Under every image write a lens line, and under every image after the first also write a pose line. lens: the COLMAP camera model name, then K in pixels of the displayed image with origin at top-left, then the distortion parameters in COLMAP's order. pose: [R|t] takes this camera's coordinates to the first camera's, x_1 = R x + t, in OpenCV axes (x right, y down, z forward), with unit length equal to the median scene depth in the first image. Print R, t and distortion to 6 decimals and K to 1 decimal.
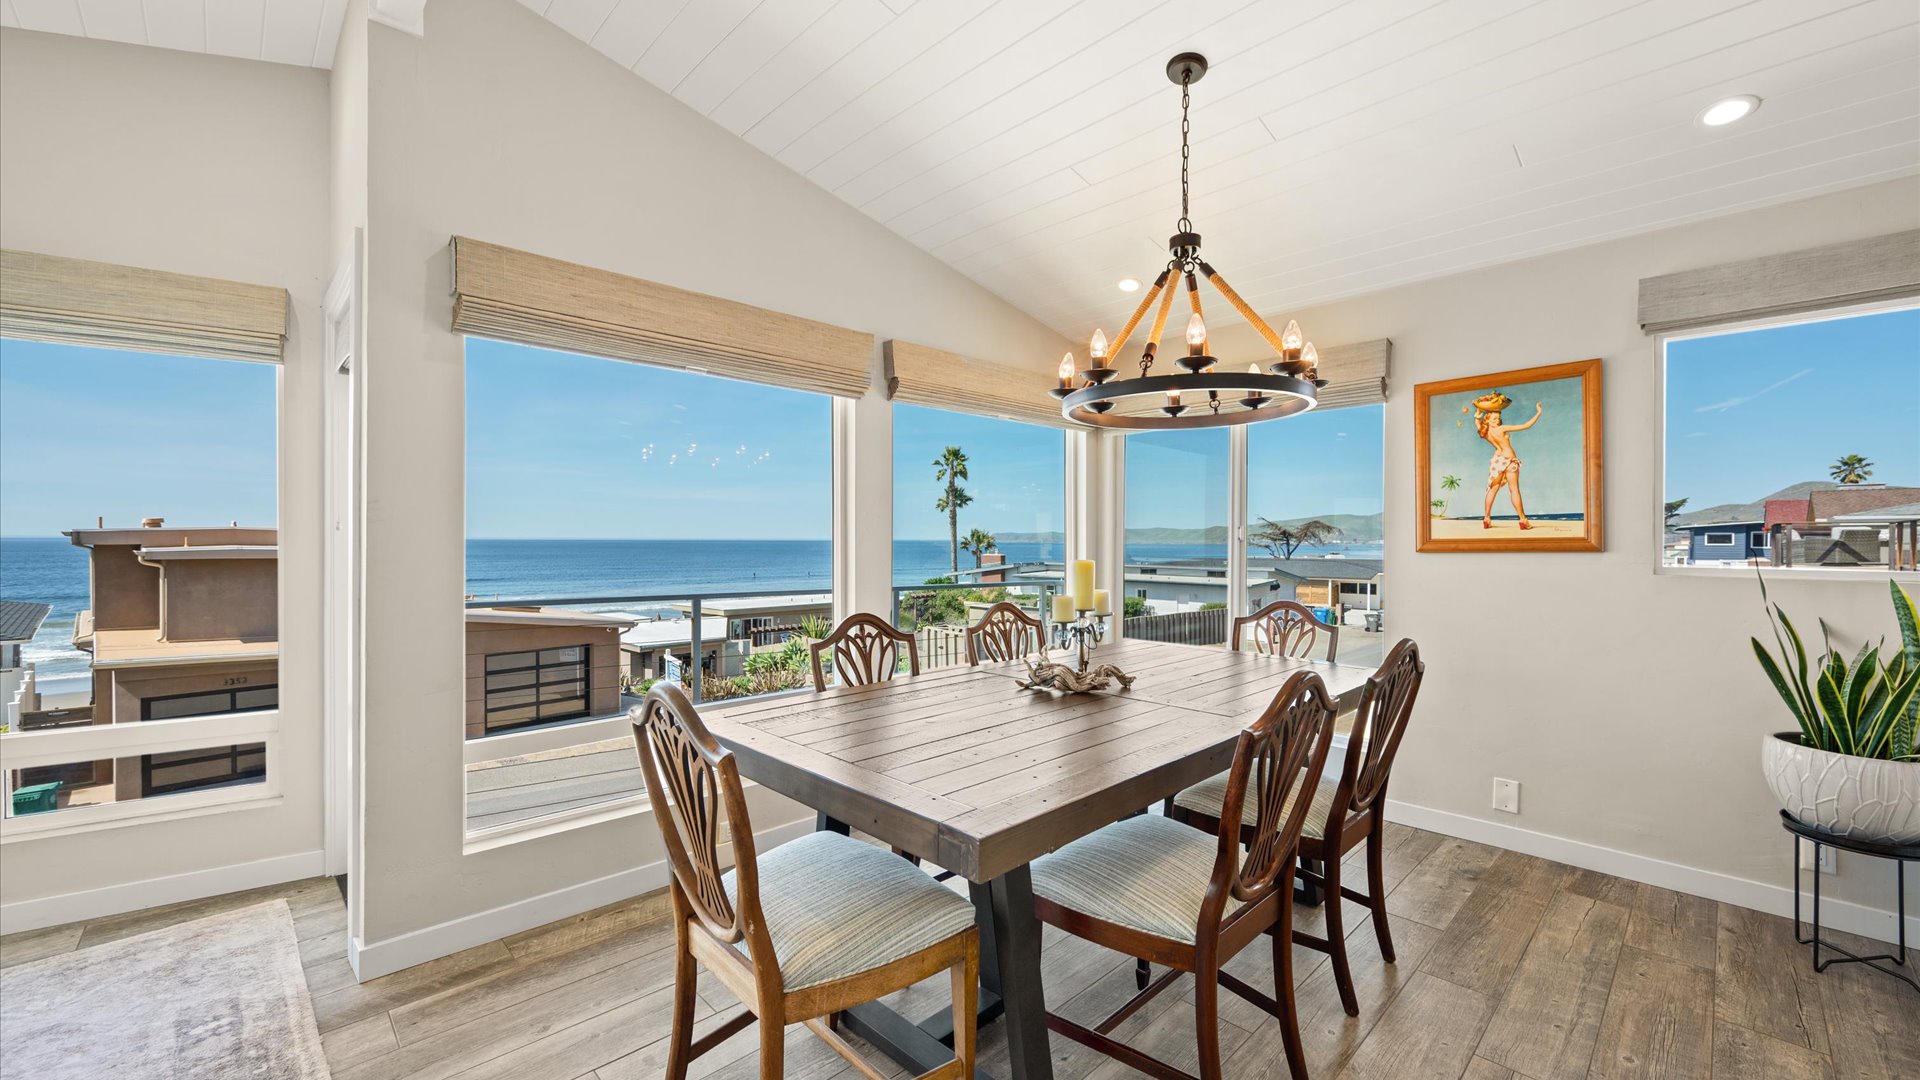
lens RADIAL K [[750.4, 0, 964.2], [0, 750.4, 546.8], [0, 0, 1]] dist [0.000126, 0.000371]
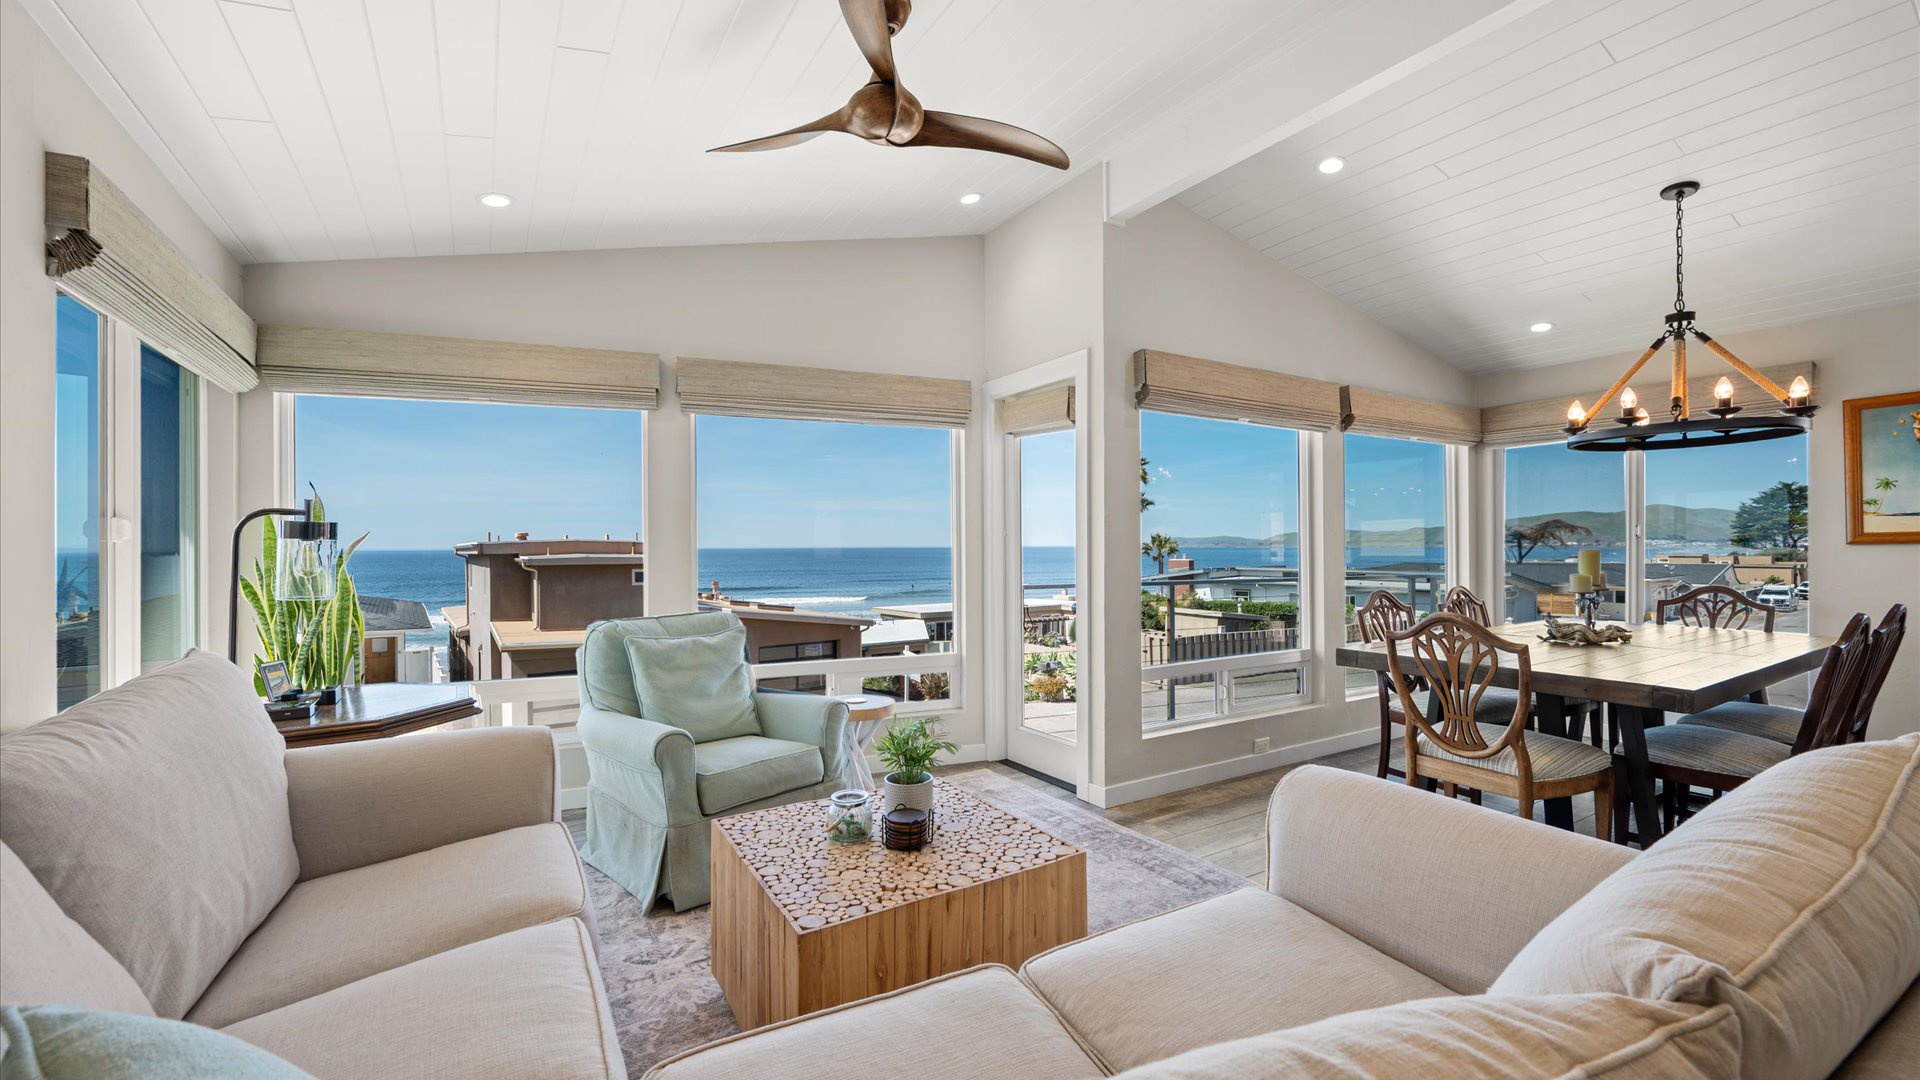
lens RADIAL K [[759.2, 0, 954.2], [0, 759.2, 551.0], [0, 0, 1]] dist [-0.001567, 0.000234]
pose [[0.975494, -0.007347, -0.219905, -0.553004], [0.006669, 0.999970, -0.003827, 0.014870], [0.219927, 0.002267, 0.975514, -0.509564]]
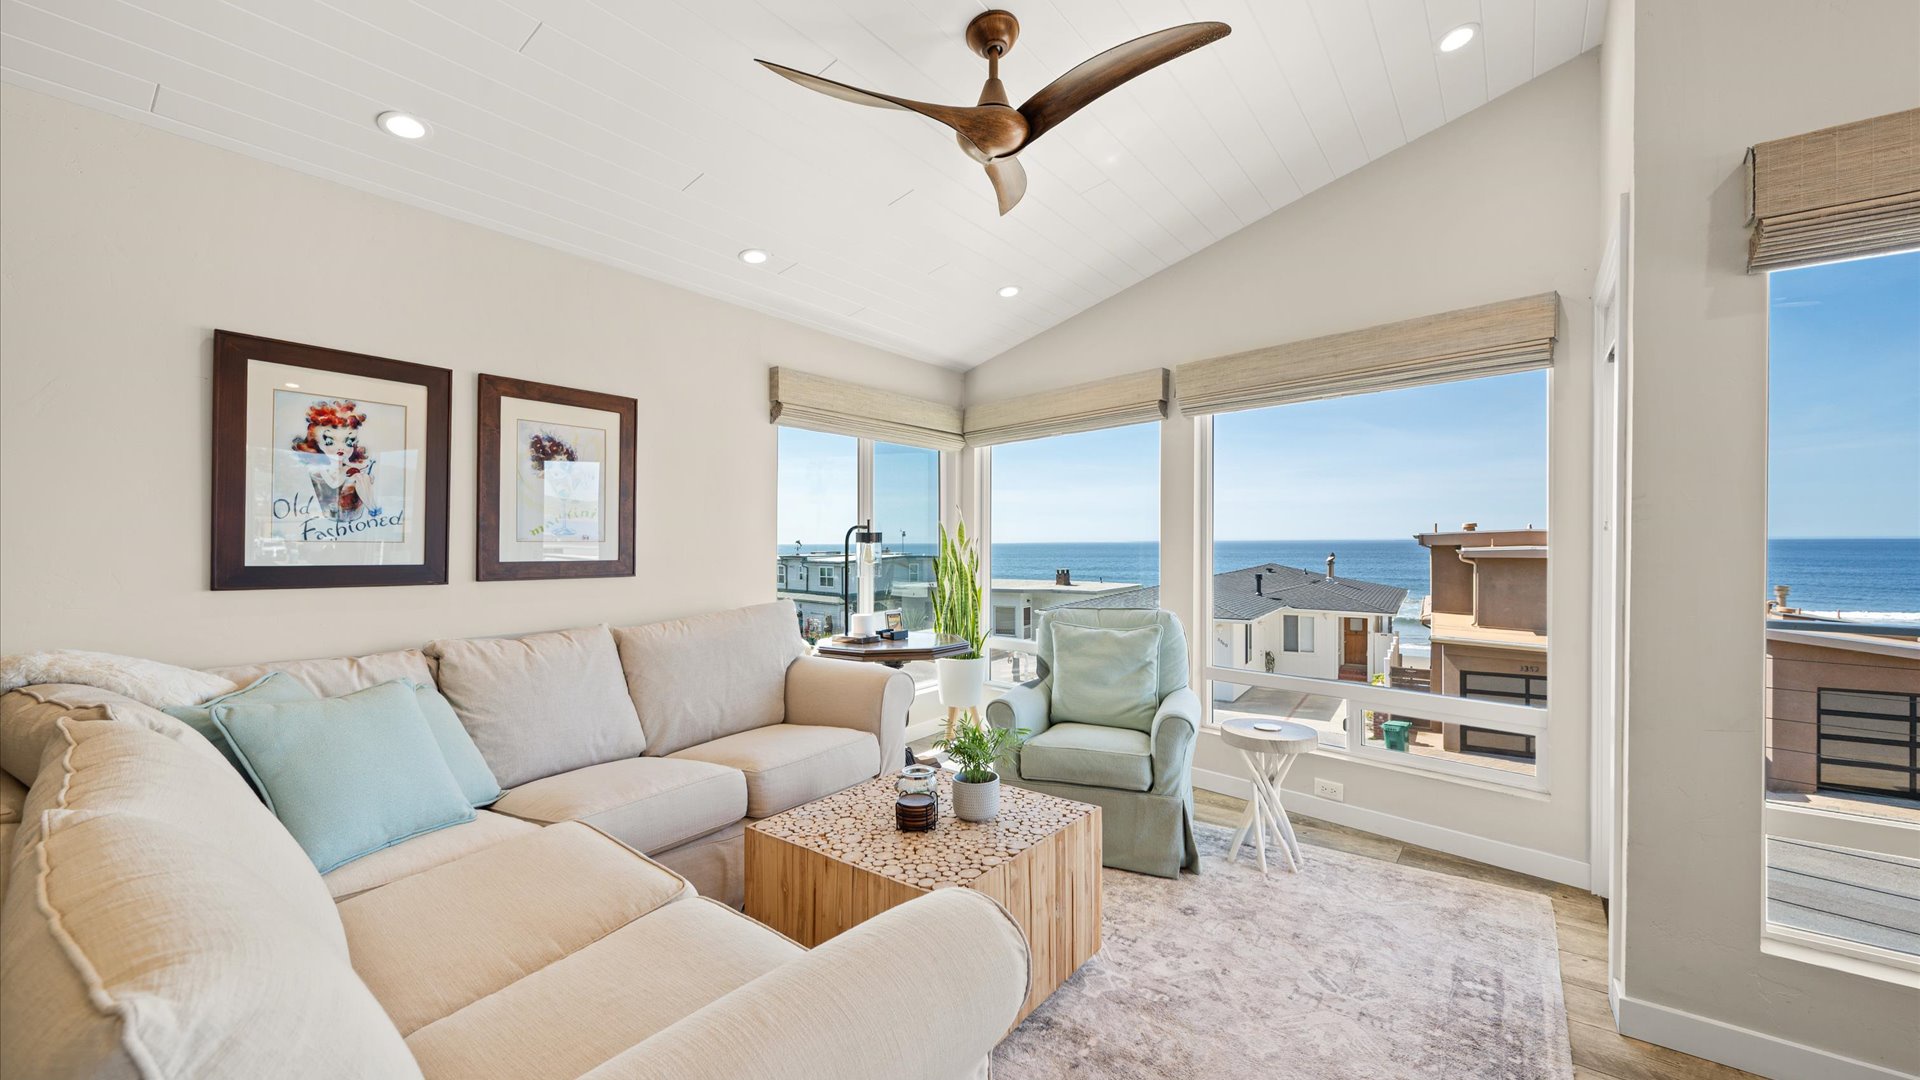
lens RADIAL K [[750.4, 0, 964.2], [0, 750.4, 546.8], [0, 0, 1]] dist [0.000126, 0.000371]
pose [[0.150598, 0.003020, -0.988590, -0.026555], [-0.003663, 0.999990, 0.002497, -0.000703], [0.988588, 0.003245, 0.150608, 0.063309]]
